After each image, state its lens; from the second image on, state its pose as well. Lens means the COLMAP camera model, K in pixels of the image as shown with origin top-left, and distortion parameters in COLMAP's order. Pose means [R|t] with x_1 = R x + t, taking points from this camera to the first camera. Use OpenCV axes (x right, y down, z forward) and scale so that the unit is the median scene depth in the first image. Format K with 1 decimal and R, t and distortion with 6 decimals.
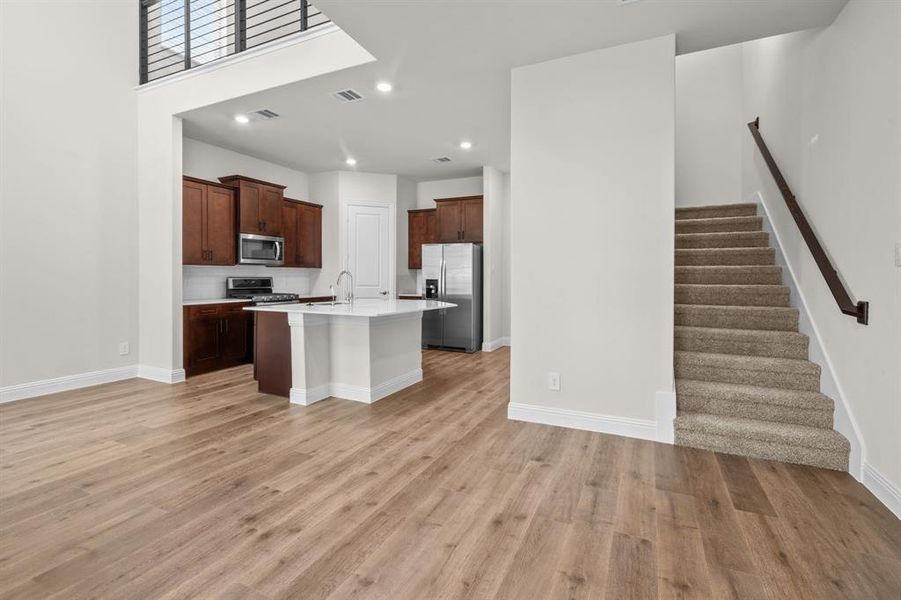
lens RADIAL K [[414.1, 0, 448.3], [0, 414.1, 280.2], [0, 0, 1]] dist [-0.003407, -0.000248]
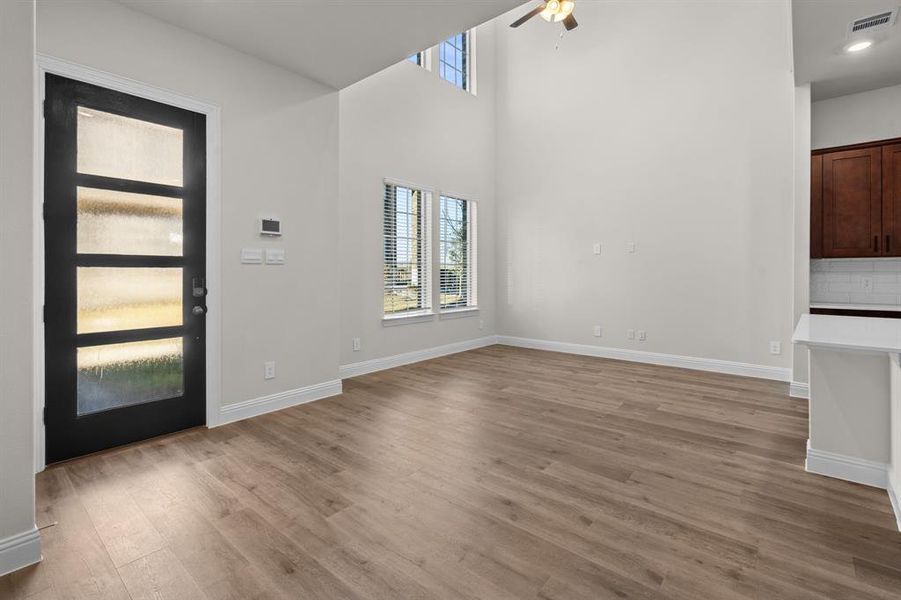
lens RADIAL K [[414.1, 0, 443.5], [0, 414.1, 275.6], [0, 0, 1]] dist [-0.003407, -0.000248]
pose [[-0.258212, 0.002643, -0.966085, 0.546786], [-0.007575, 0.999960, 0.004761, -0.002112], [0.966059, 0.008547, -0.258182, 0.790577]]
